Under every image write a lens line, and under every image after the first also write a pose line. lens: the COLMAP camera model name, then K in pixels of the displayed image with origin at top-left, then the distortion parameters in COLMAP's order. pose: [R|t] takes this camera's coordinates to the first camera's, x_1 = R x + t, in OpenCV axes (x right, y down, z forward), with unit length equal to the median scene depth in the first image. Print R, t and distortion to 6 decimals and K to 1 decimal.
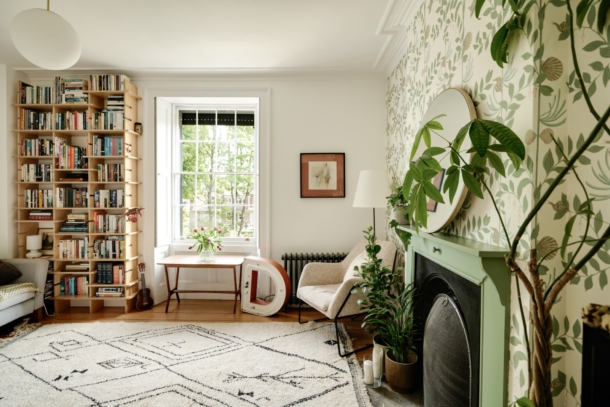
lens RADIAL K [[303.2, 0, 303.1], [0, 303.2, 200.0], [0, 0, 1]] dist [0.000970, 0.000159]
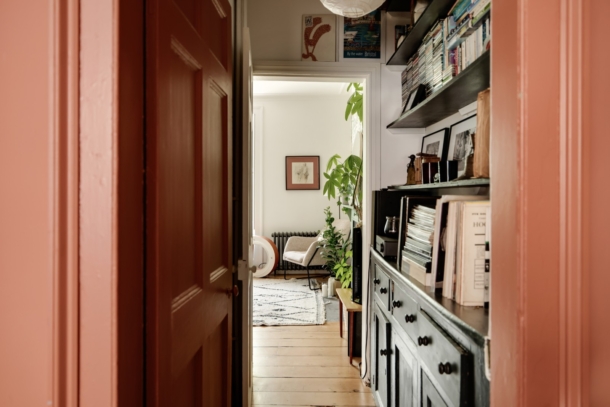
lens RADIAL K [[418.8, 0, 304.9], [0, 418.8, 192.5], [0, 0, 1]] dist [0.000135, 0.000132]
pose [[0.999737, -0.002752, 0.022771, 0.033863], [0.003161, 0.999834, -0.017921, 0.037453], [-0.022718, 0.017988, 0.999580, -0.854020]]
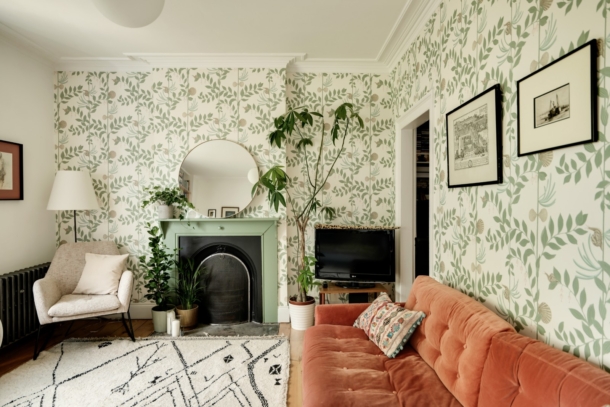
lens RADIAL K [[356.3, 0, 306.3], [0, 356.3, 206.4], [0, 0, 1]] dist [-0.001327, -0.000168]
pose [[-0.026344, -0.017131, 0.999506, -0.862252], [0.018365, 0.999676, 0.017618, 0.006016], [-0.999484, 0.018820, -0.026021, 0.286766]]
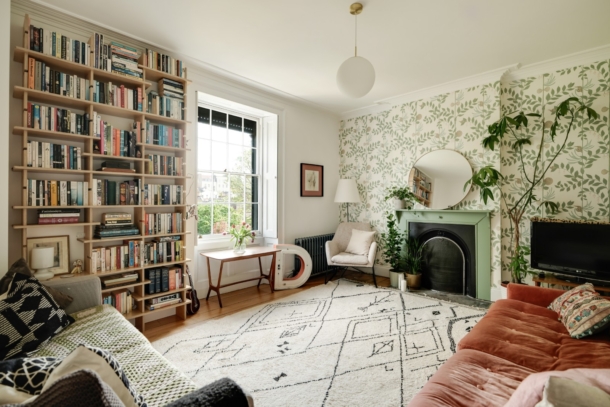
lens RADIAL K [[289.8, 0, 303.9], [0, 289.8, 201.8], [0, 0, 1]] dist [-0.001229, -0.000158]
pose [[0.680674, -0.001936, 0.732584, -0.980550], [0.012338, 0.999885, -0.008821, 0.028452], [-0.732483, 0.015043, 0.680620, 0.131504]]
